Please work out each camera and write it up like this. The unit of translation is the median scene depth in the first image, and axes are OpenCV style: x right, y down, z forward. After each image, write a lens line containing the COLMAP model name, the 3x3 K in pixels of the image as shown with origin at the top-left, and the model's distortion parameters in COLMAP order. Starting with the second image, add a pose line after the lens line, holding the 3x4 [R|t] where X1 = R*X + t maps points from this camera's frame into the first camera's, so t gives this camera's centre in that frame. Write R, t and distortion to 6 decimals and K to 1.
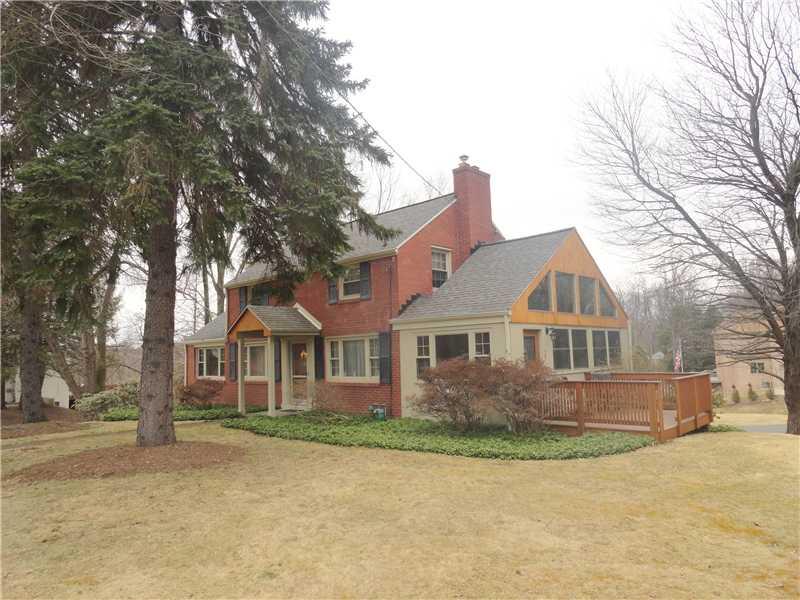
lens RADIAL K [[549.2, 0, 400.0], [0, 549.2, 300.0], [0, 0, 1]] dist [-0.001847, 0.004642]
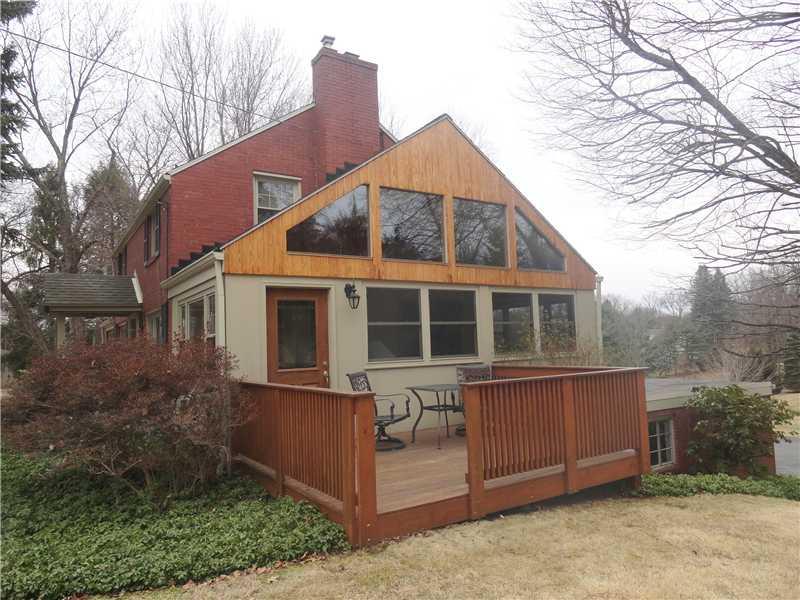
lens RADIAL K [[549.2, 0, 400.0], [0, 549.2, 300.0], [0, 0, 1]] dist [-0.001847, 0.004642]
pose [[0.968572, -0.022333, -0.247729, 0.386510], [0.029403, 0.999258, 0.024878, 0.044589], [0.246990, -0.031381, 0.968510, 0.394054]]
